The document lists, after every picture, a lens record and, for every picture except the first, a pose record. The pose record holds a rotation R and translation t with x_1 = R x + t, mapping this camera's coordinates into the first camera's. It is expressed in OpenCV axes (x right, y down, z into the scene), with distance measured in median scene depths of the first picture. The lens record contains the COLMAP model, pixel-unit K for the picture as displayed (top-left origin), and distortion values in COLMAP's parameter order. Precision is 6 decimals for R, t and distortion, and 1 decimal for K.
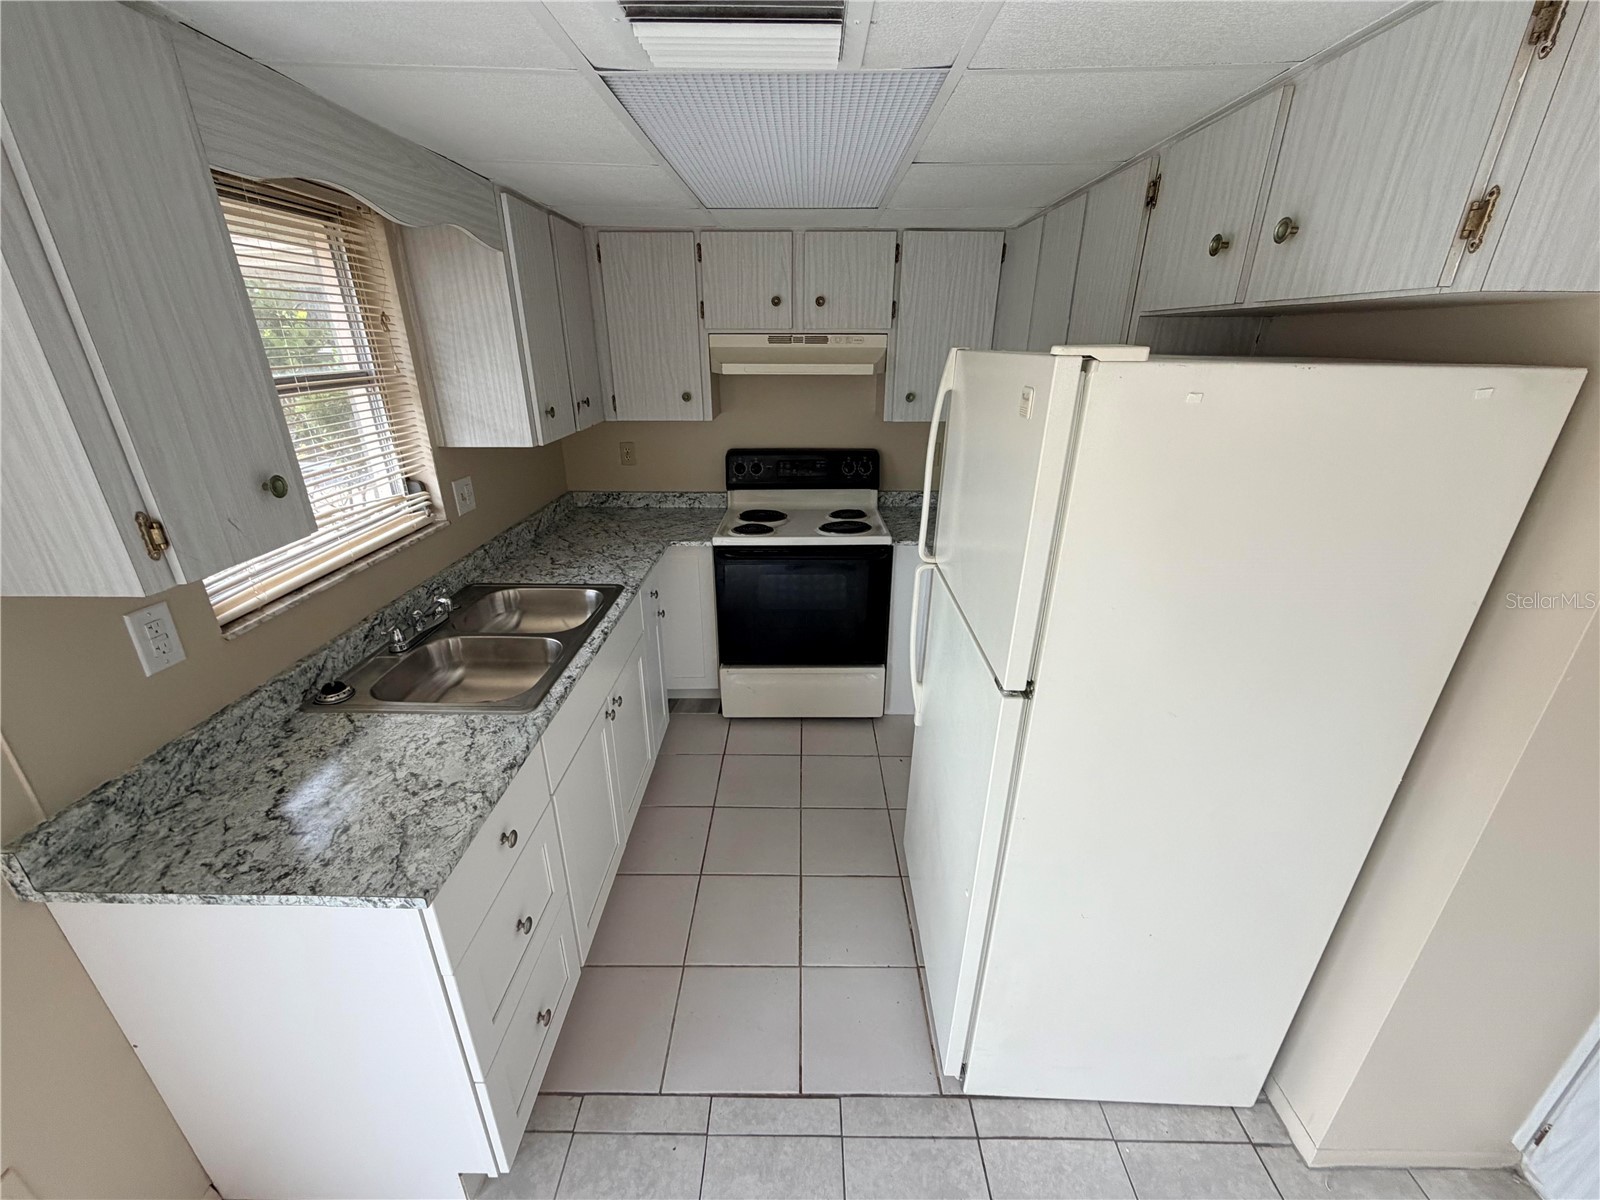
lens RADIAL K [[637.6, 0, 795.6], [0, 637.6, 599.9], [0, 0, 1]] dist [0.000194, -0.000128]
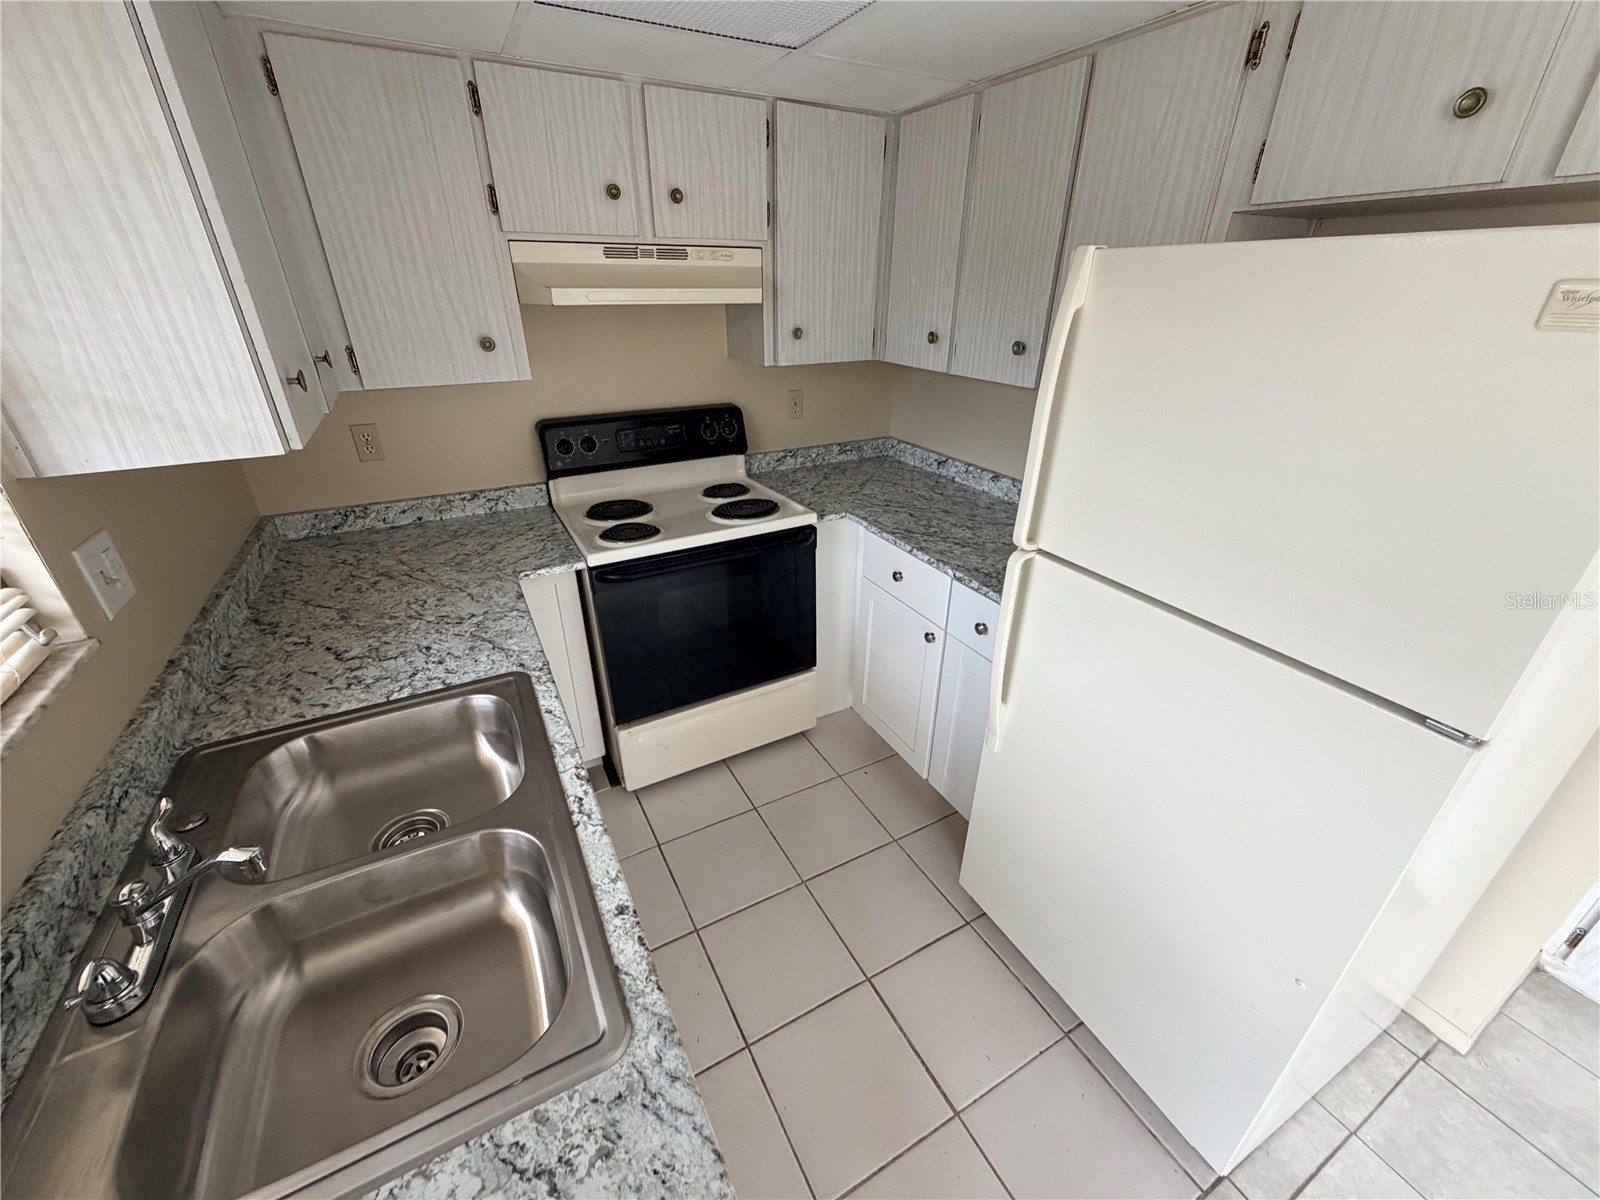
lens RADIAL K [[637.6, 0, 795.3], [0, 637.6, 599.7], [0, 0, 1]] dist [0.000194, -0.000128]
pose [[0.873292, -0.214745, 0.437317, -0.286167], [0.181286, 0.976393, 0.117443, -0.108115], [-0.452214, -0.023283, 0.891606, 0.352465]]
